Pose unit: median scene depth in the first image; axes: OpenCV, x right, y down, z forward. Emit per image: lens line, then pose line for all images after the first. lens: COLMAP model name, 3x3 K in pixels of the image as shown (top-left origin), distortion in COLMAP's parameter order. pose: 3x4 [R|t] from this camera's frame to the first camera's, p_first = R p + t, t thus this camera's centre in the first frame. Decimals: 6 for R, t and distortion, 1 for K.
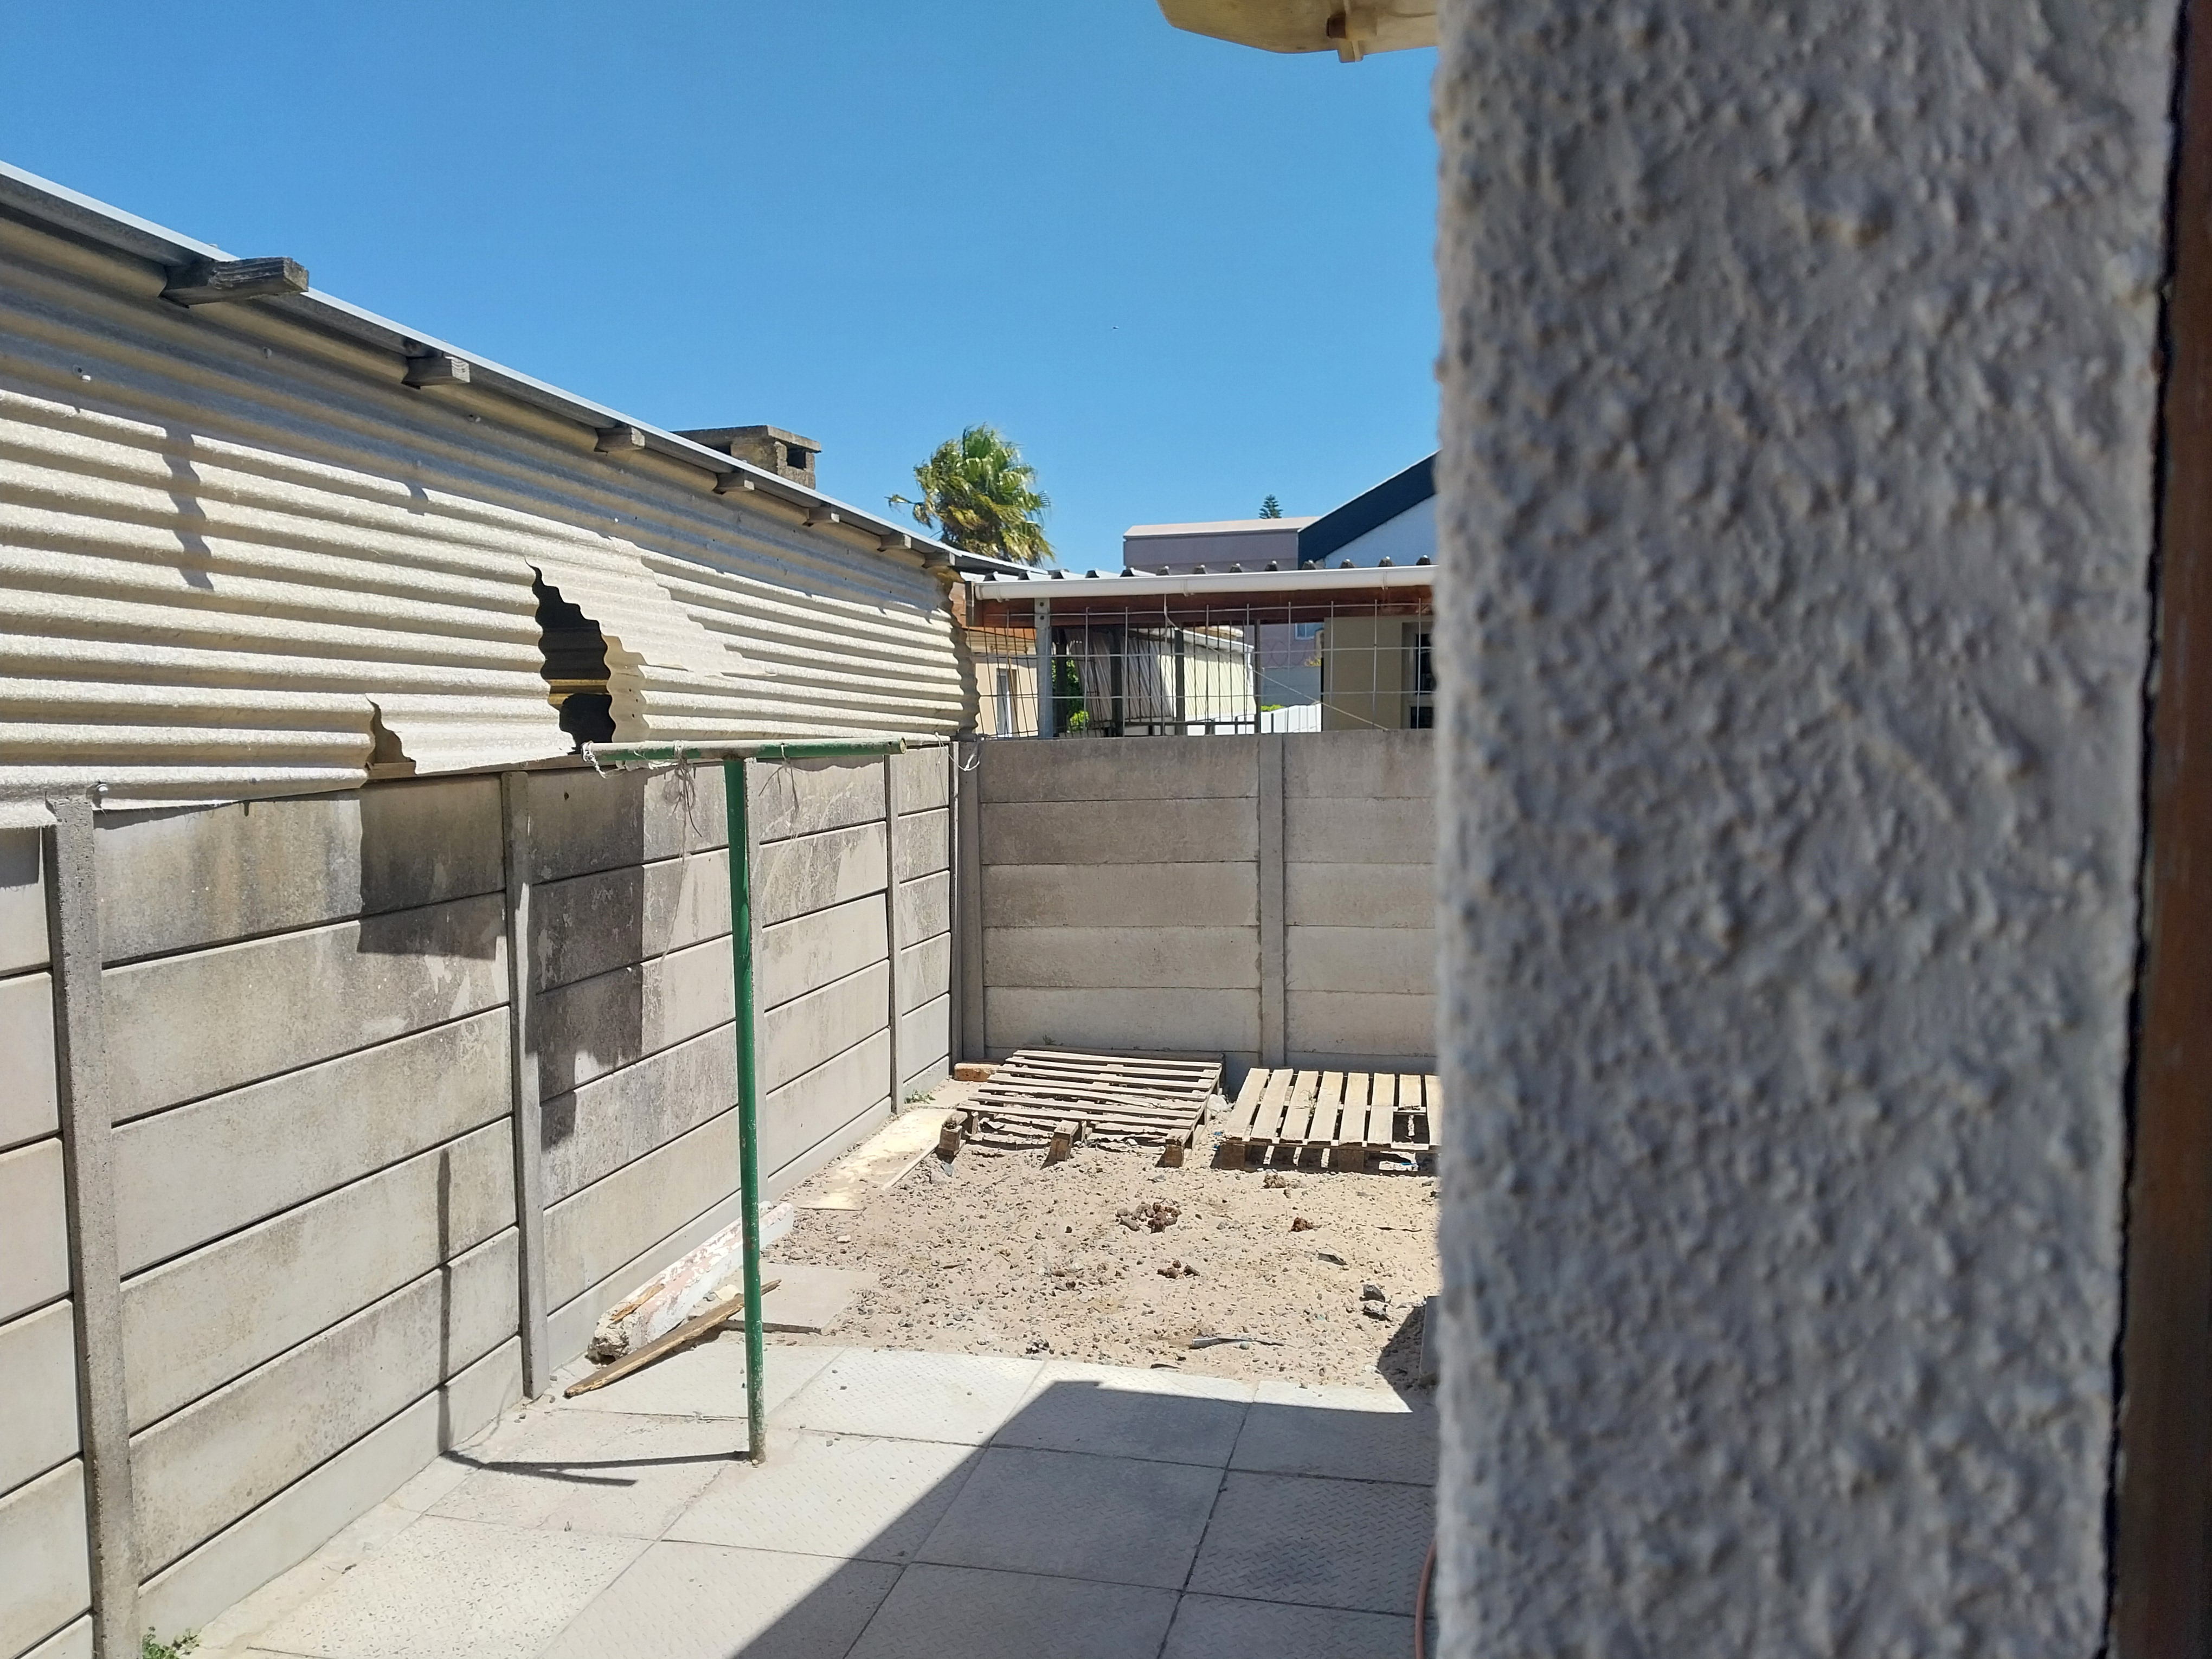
lens RADIAL K [[1746.3, 0, 1064.1], [0, 1746.3, 907.9], [0, 0, 1]] dist [0.004207, -0.009816]
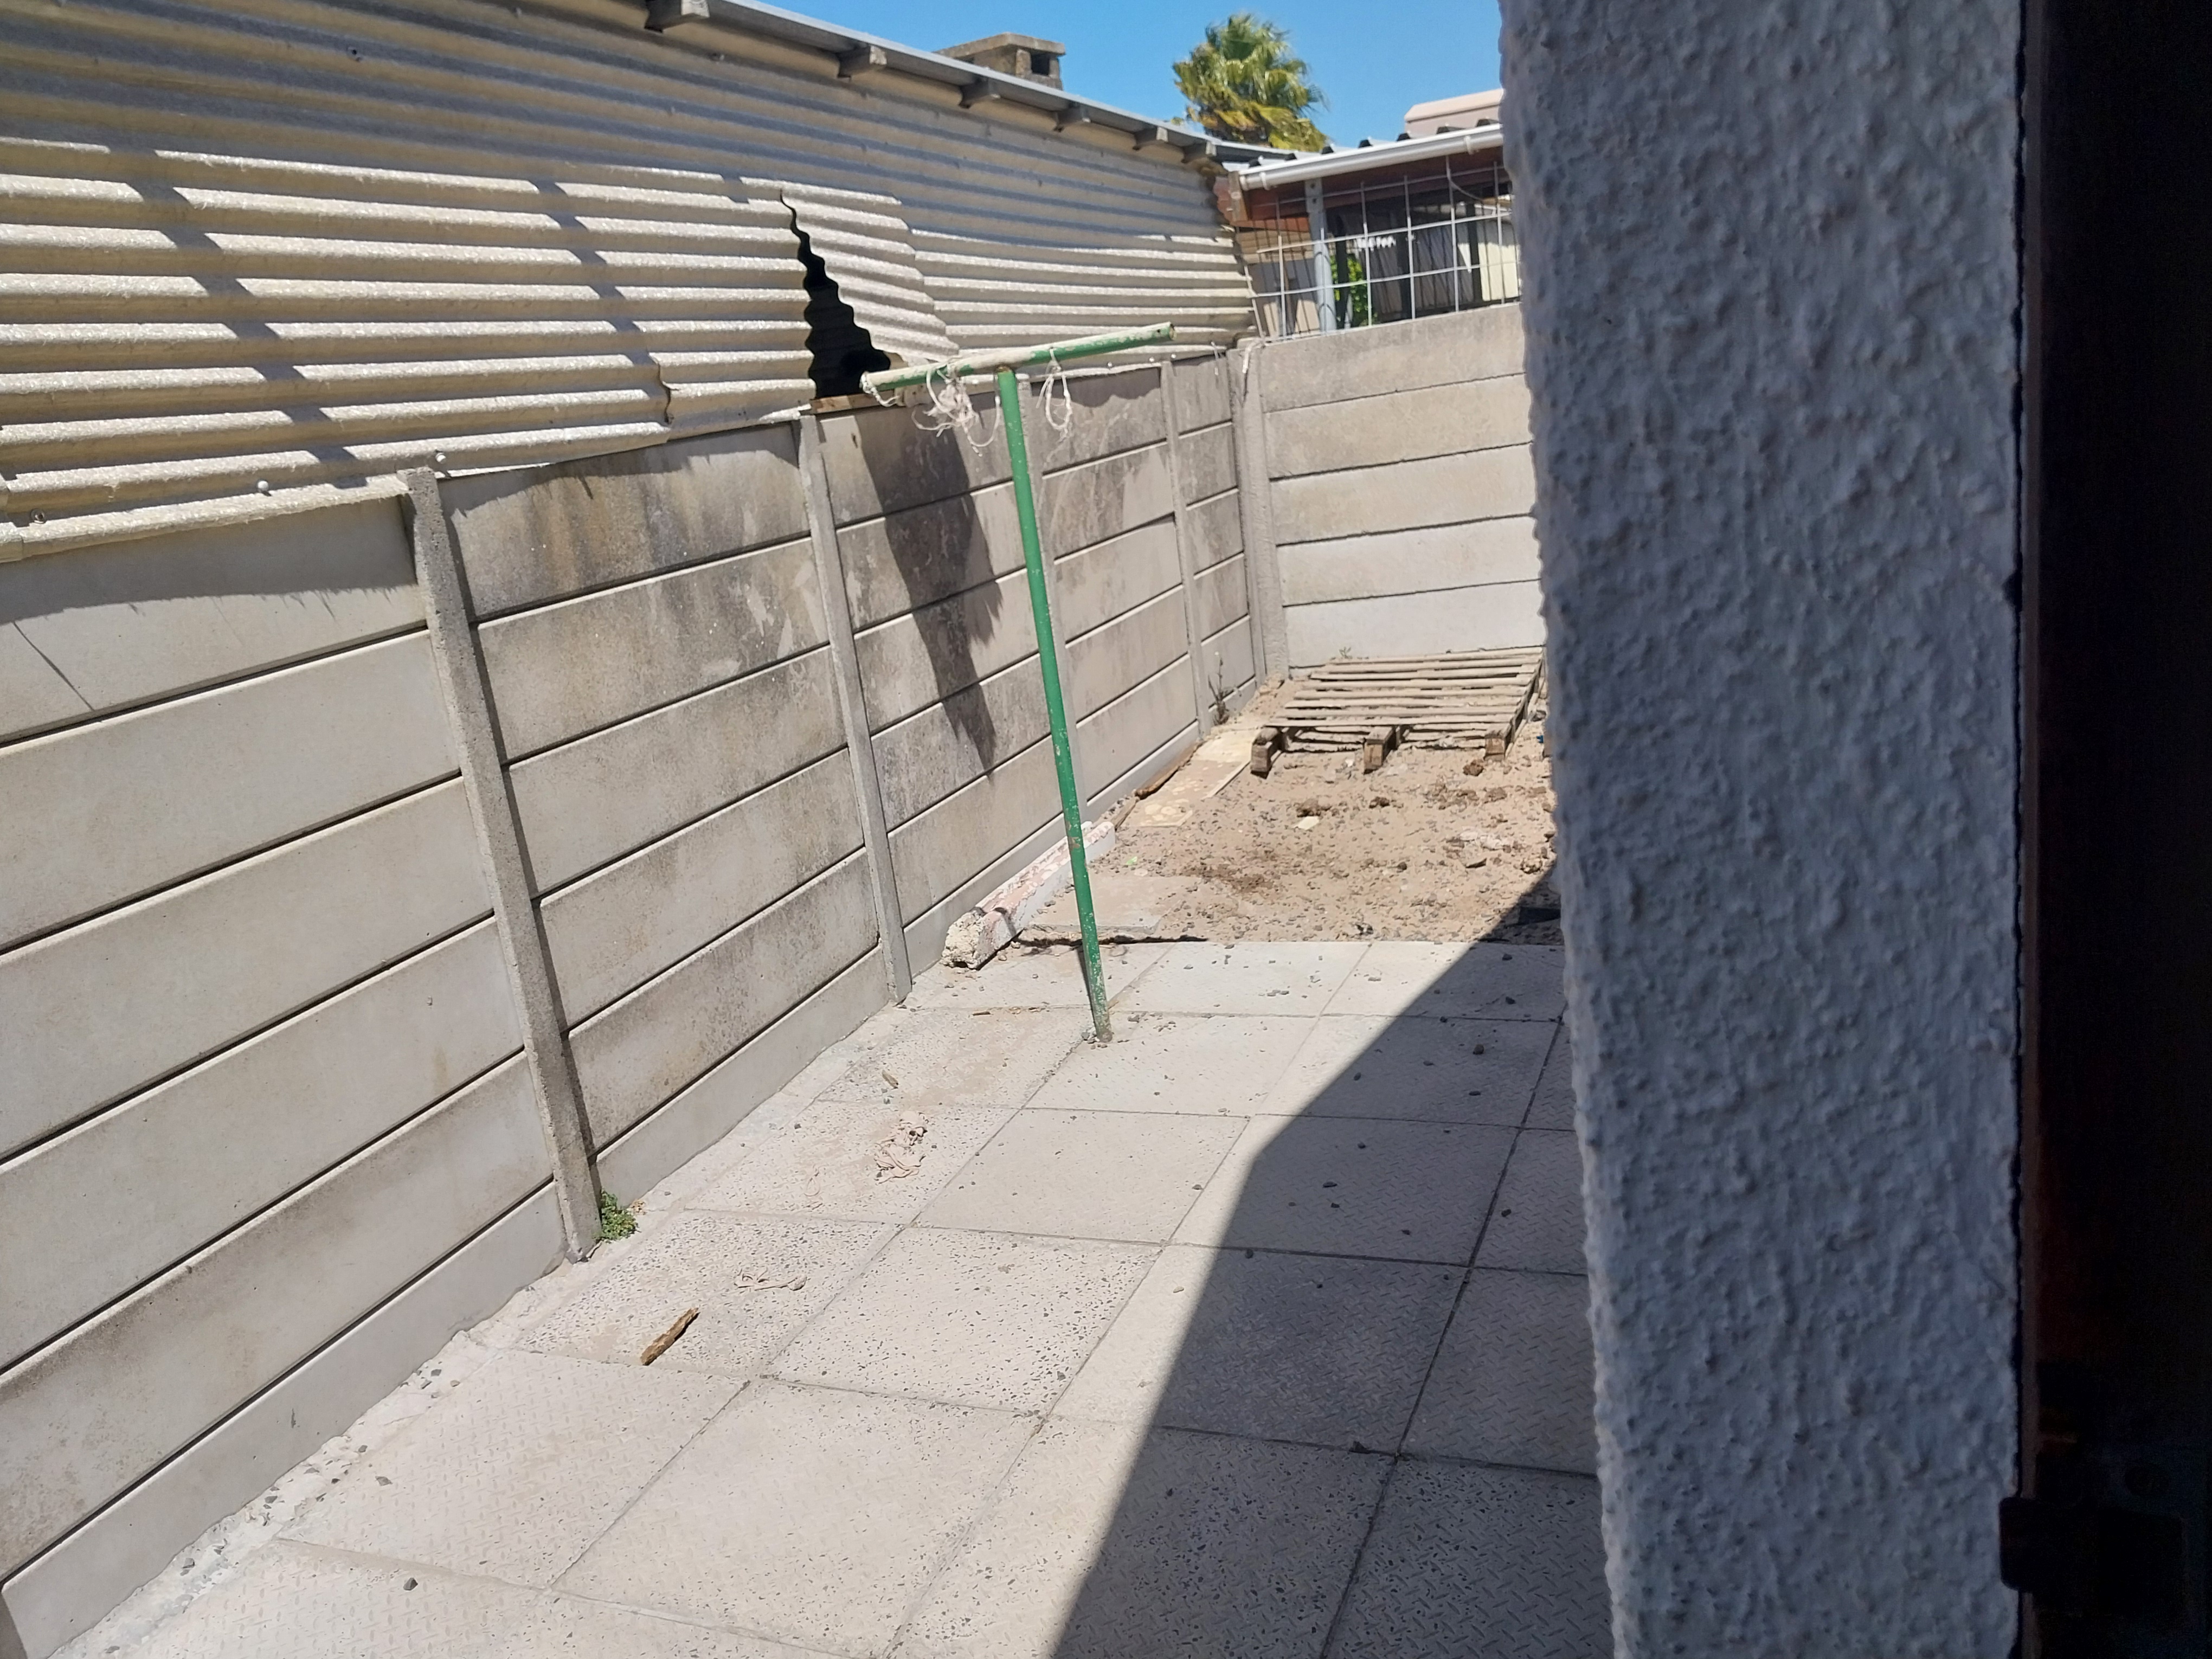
lens RADIAL K [[1746.3, 0, 1040.9], [0, 1746.3, 857.4], [0, 0, 1]] dist [0.004207, -0.009816]
pose [[0.977597, -0.076818, -0.195965, 0.093036], [0.111240, 0.978938, 0.171192, 0.479762], [0.178687, -0.189156, 0.965552, -0.438111]]
